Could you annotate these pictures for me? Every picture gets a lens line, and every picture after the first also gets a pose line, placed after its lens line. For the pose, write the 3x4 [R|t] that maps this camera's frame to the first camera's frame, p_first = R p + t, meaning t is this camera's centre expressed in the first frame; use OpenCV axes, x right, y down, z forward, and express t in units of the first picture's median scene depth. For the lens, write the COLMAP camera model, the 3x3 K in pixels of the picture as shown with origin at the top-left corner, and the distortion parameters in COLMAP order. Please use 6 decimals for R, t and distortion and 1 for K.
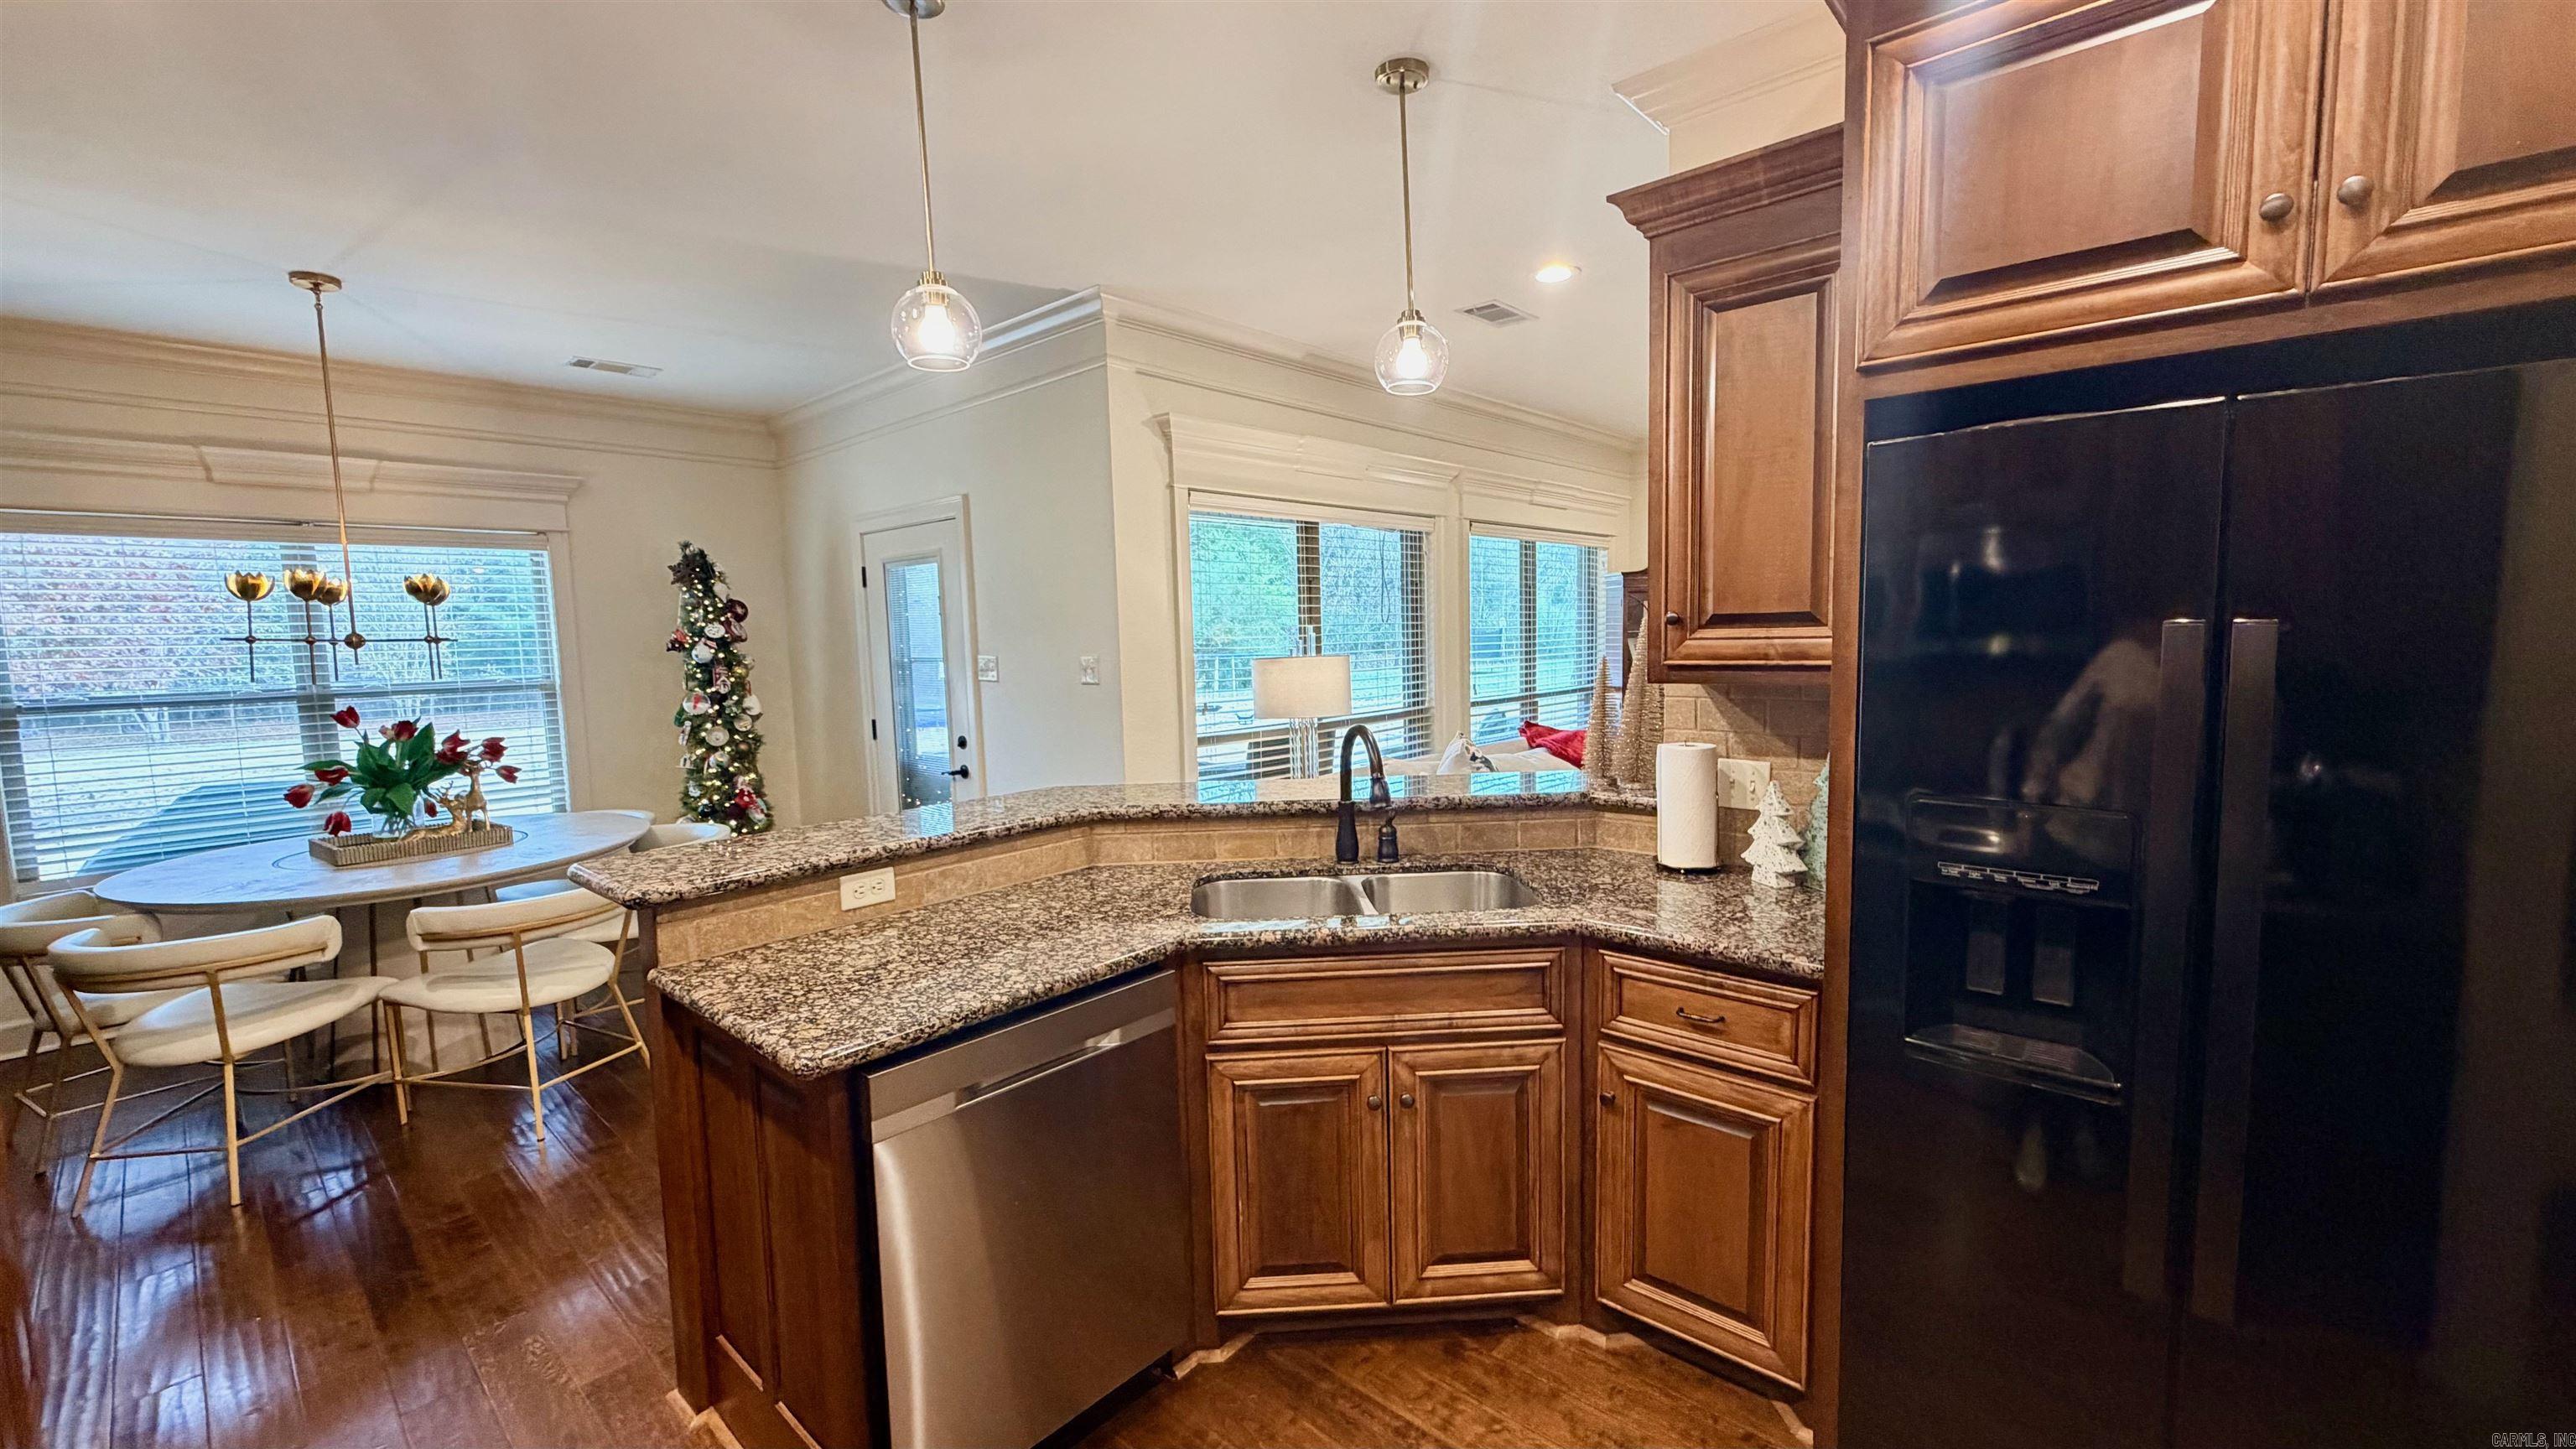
lens RADIAL K [[1024.0, 0, 1283.4], [0, 1024.0, 728.2], [0, 0, 1]] dist [0.000156, -0.000174]
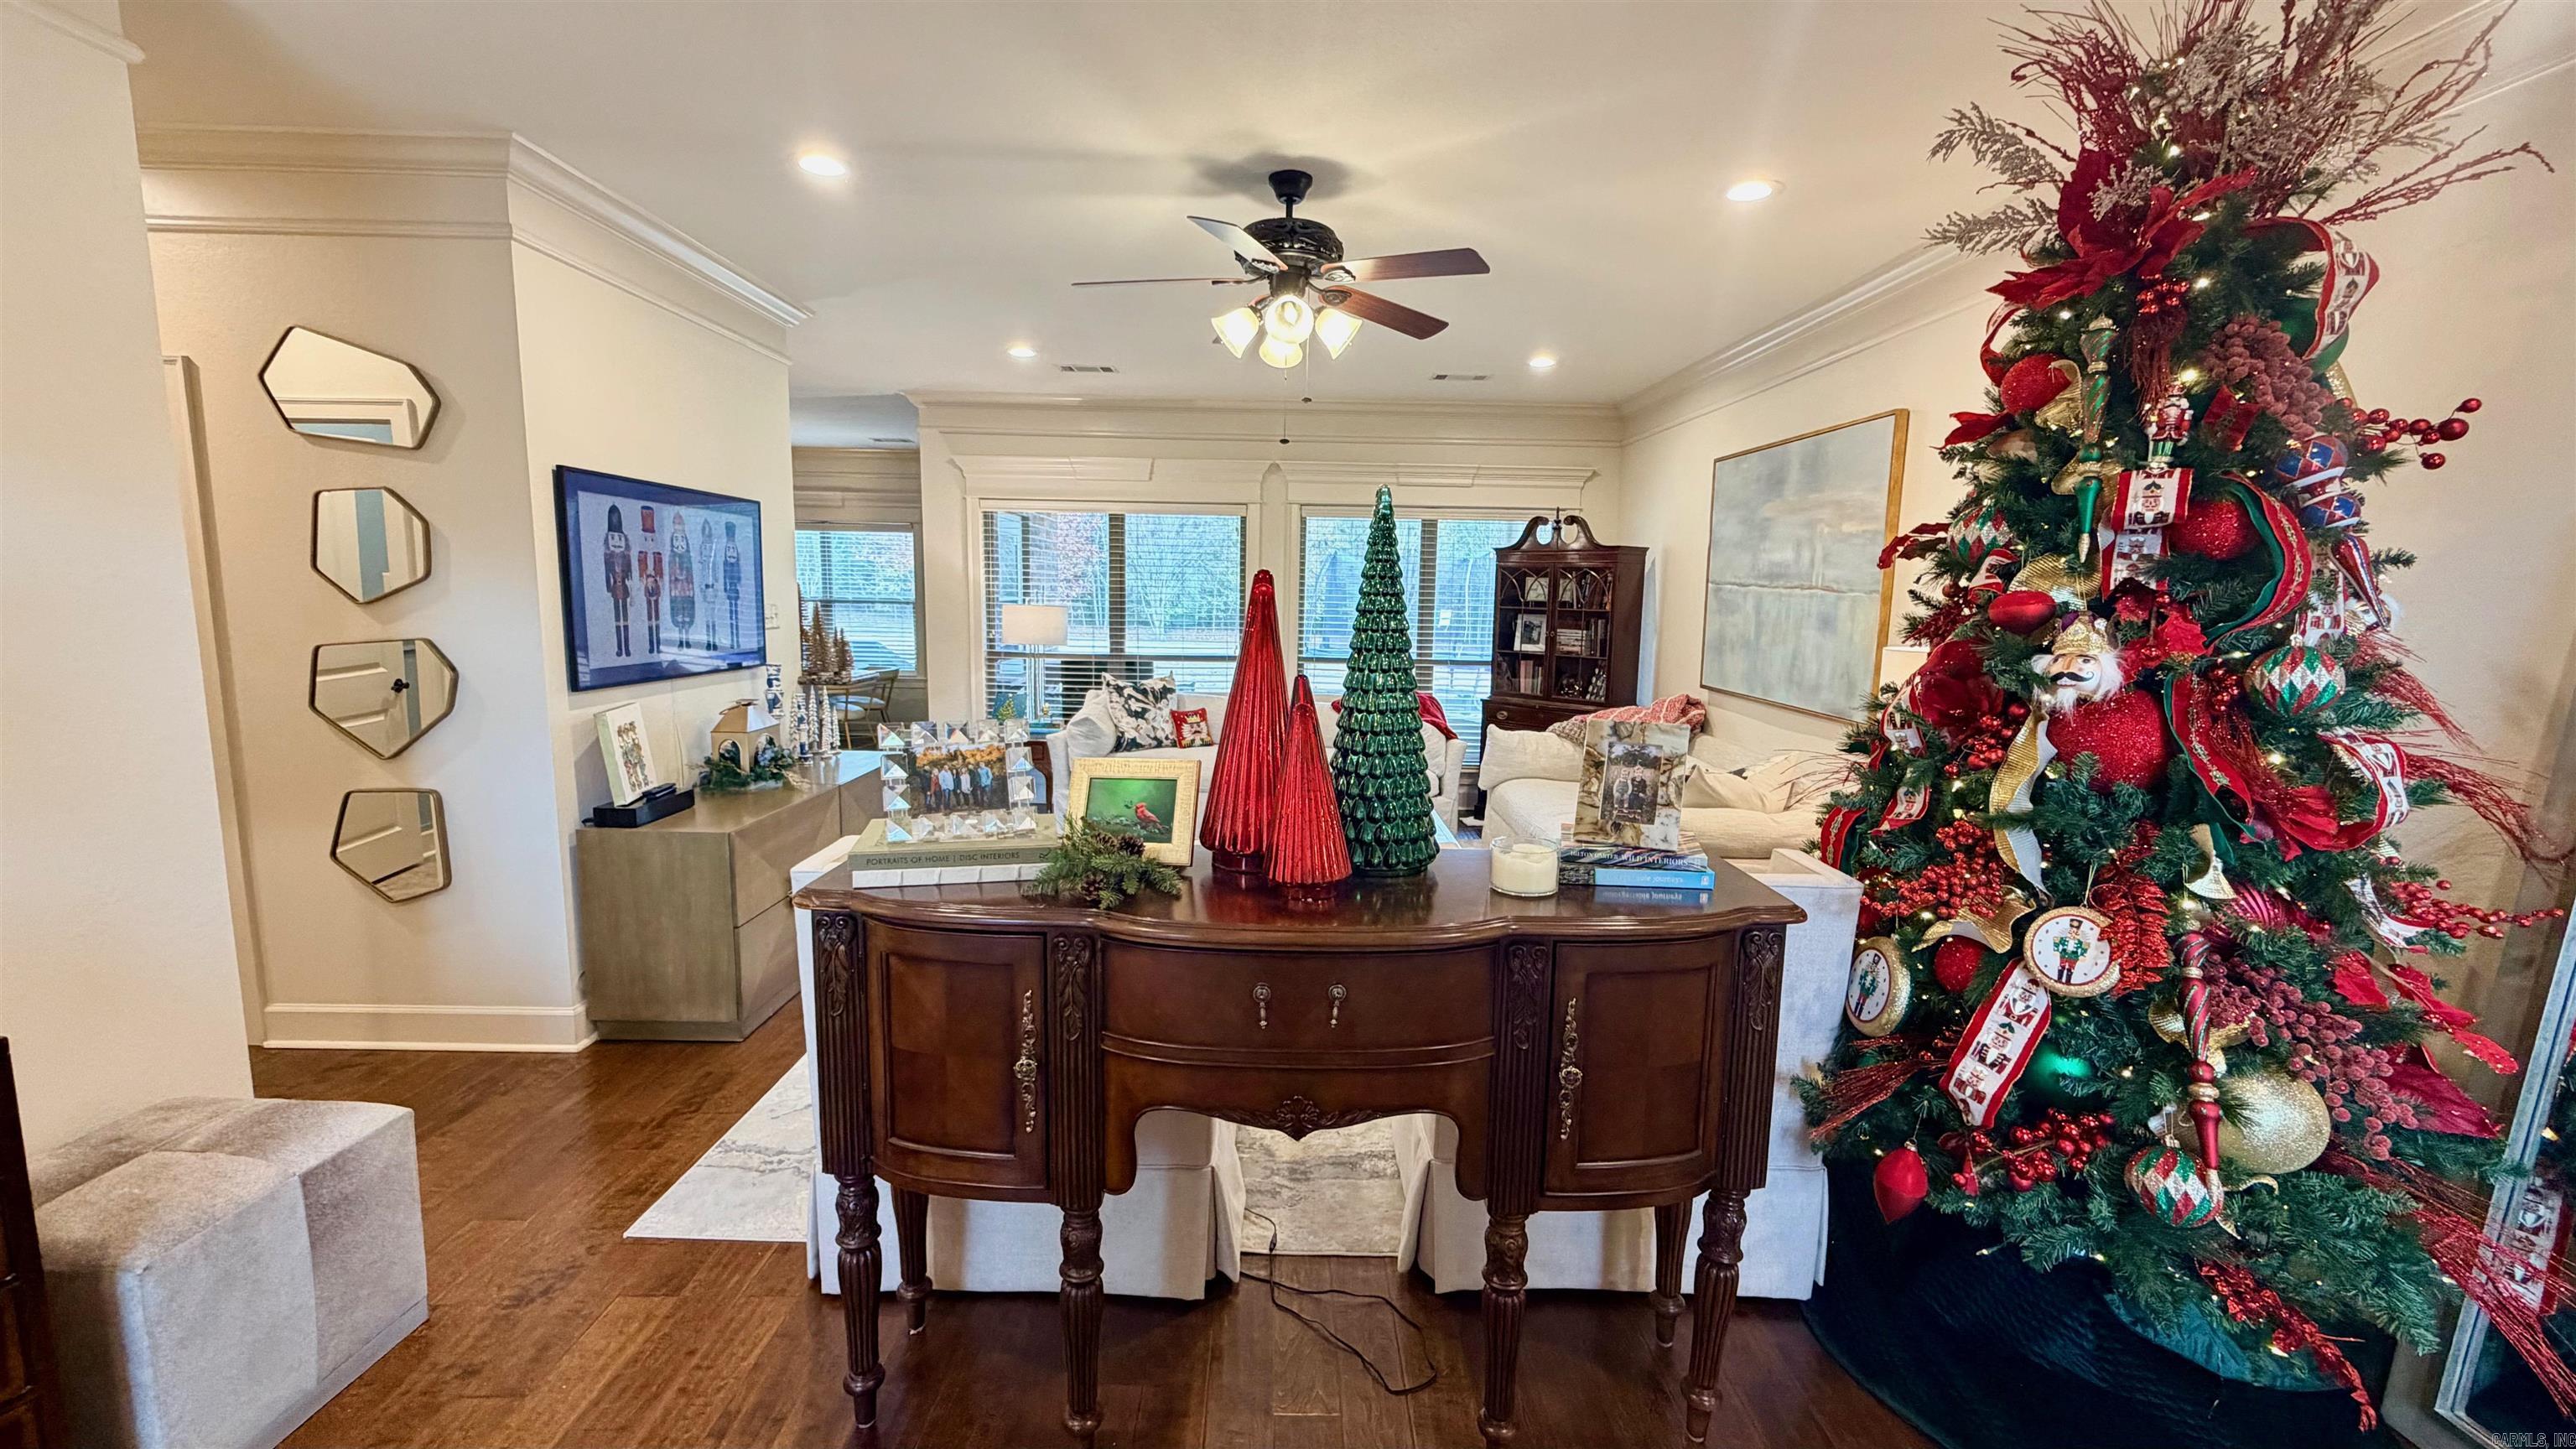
lens RADIAL K [[1024.0, 0, 1283.6], [0, 1024.0, 726.9], [0, 0, 1]] dist [0.000156, -0.000174]
pose [[0.675024, 0.137123, -0.724942, 1.618137], [-0.106652, 0.990392, 0.088026, -0.073861], [0.730047, 0.017897, 0.683163, 0.262652]]
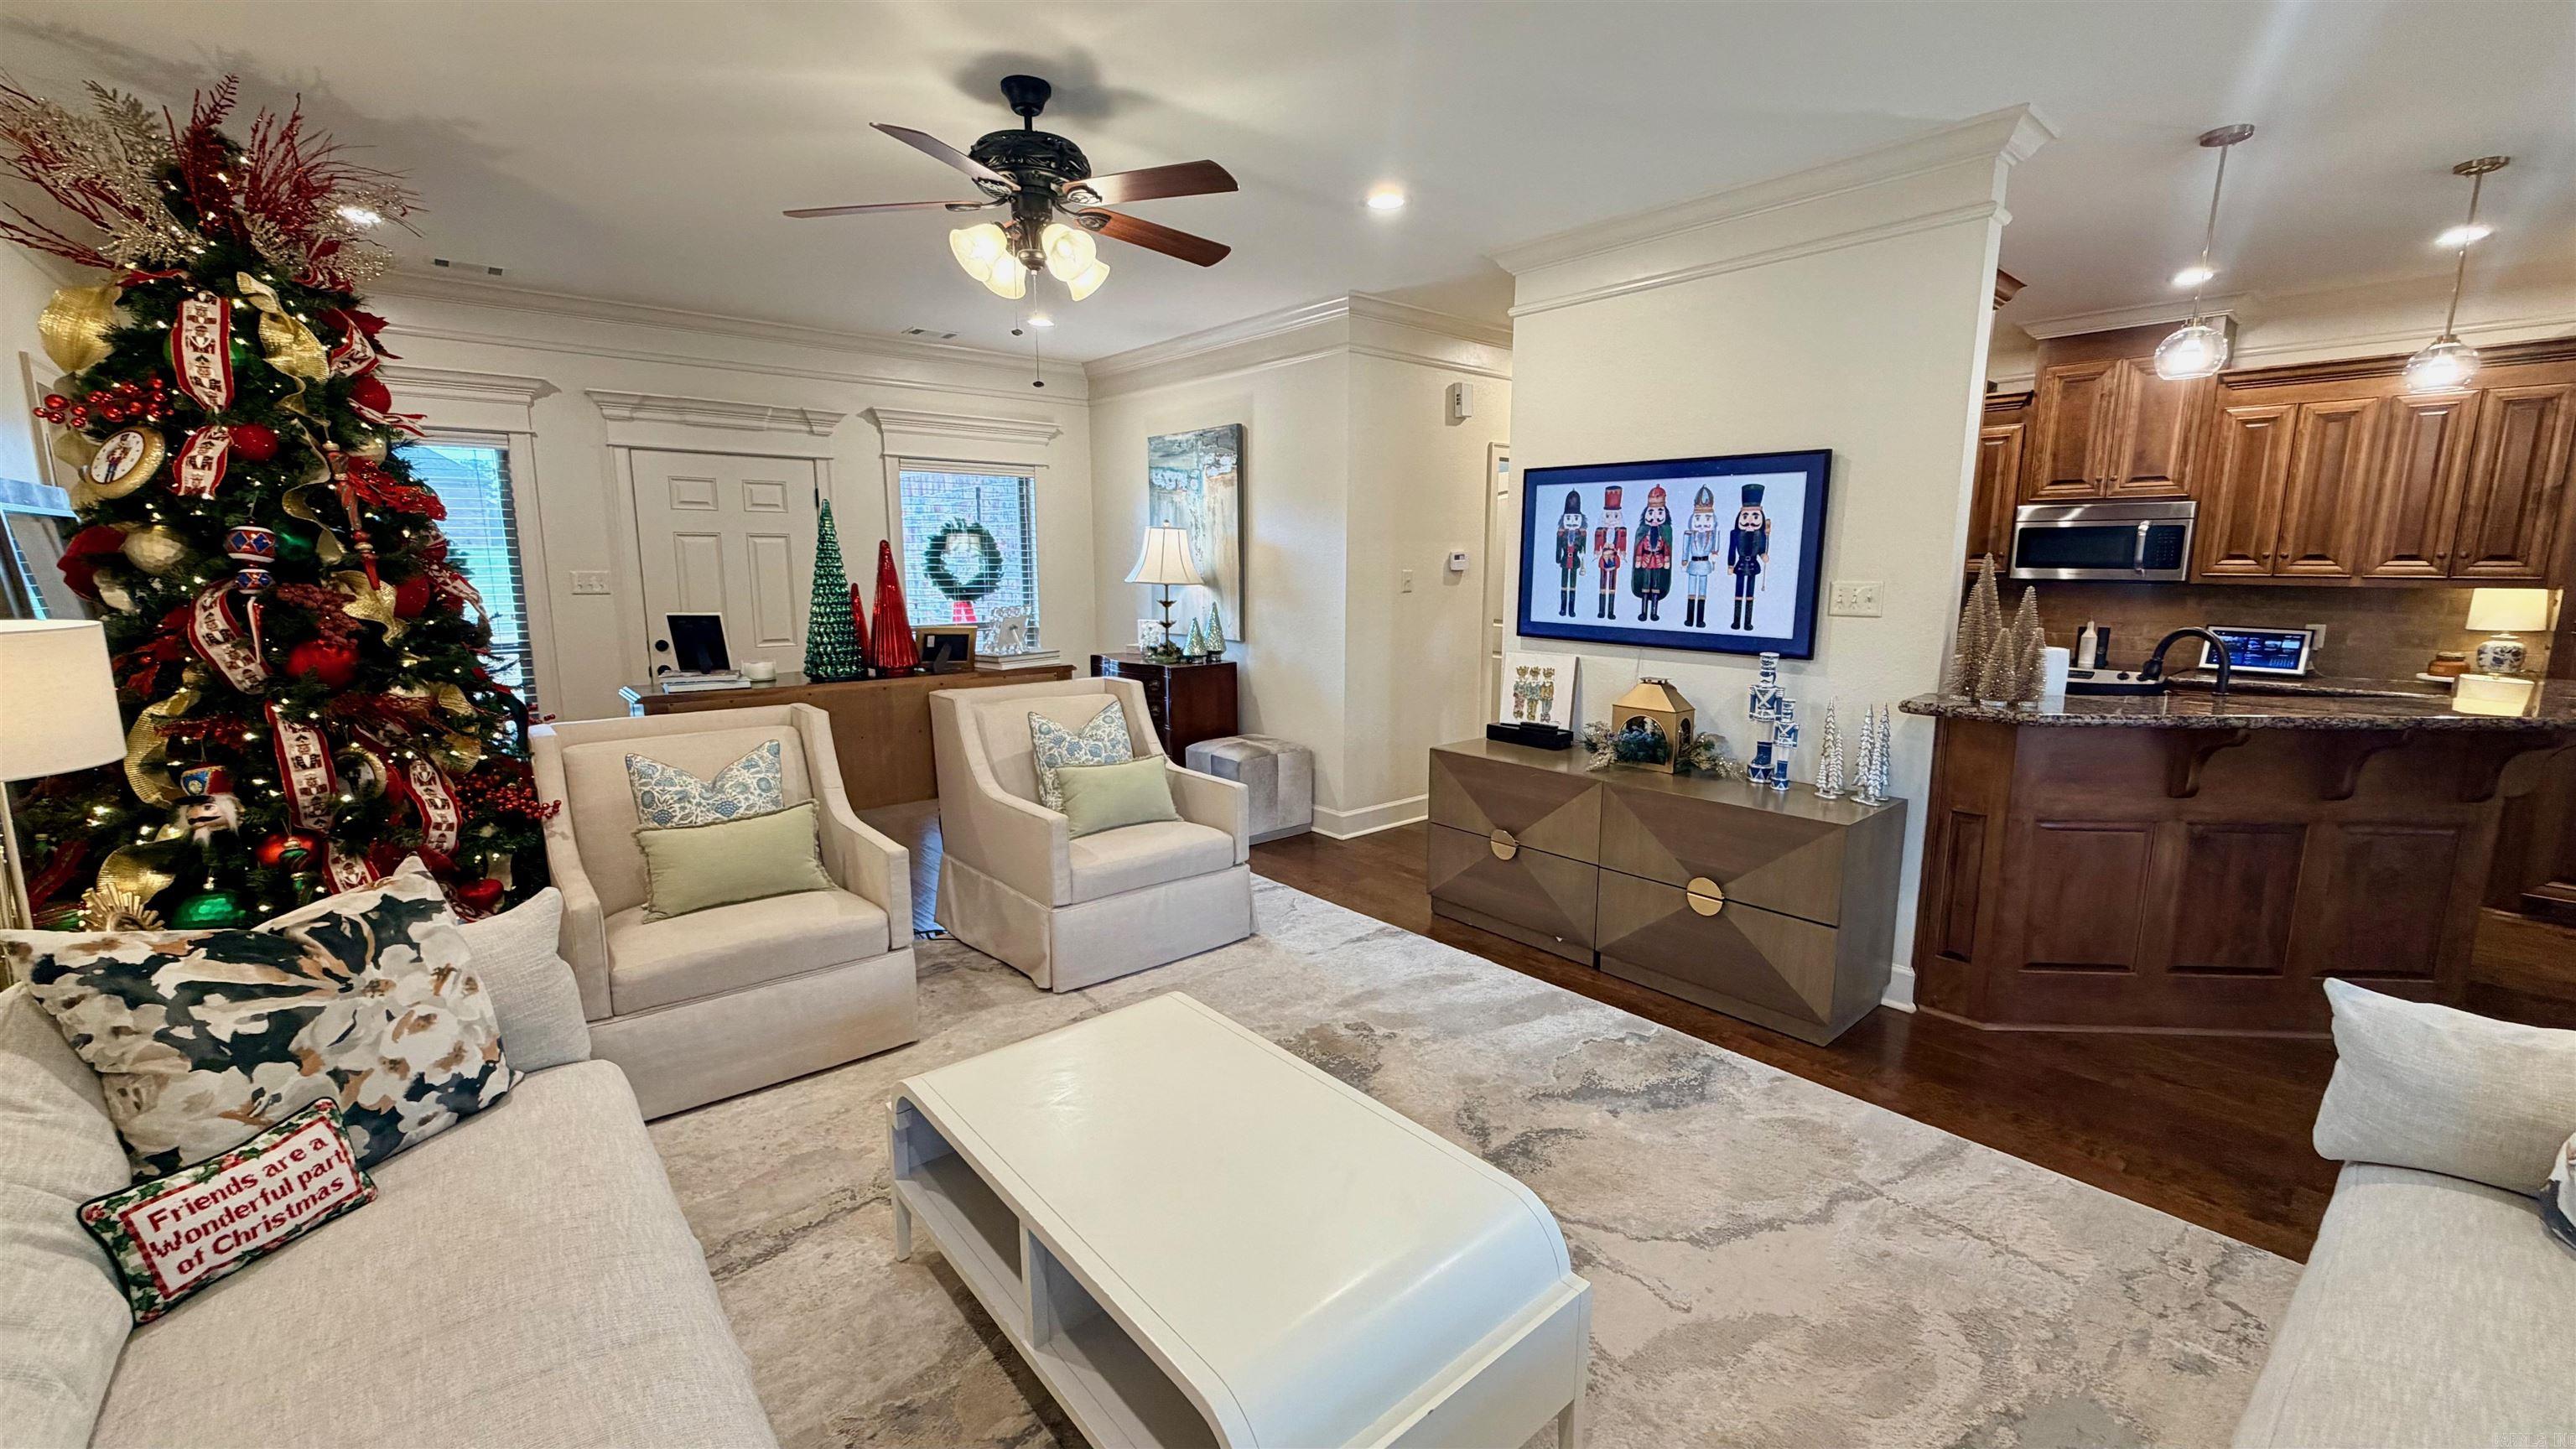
lens RADIAL K [[1024.0, 0, 1287.1], [0, 1024.0, 725.2], [0, 0, 1]] dist [0.000156, -0.000174]
pose [[-0.991083, 0.003570, 0.133197, 0.697779], [0.037757, 0.966193, 0.255041, -0.173817], [-0.127784, 0.257796, -0.957712, 1.596740]]
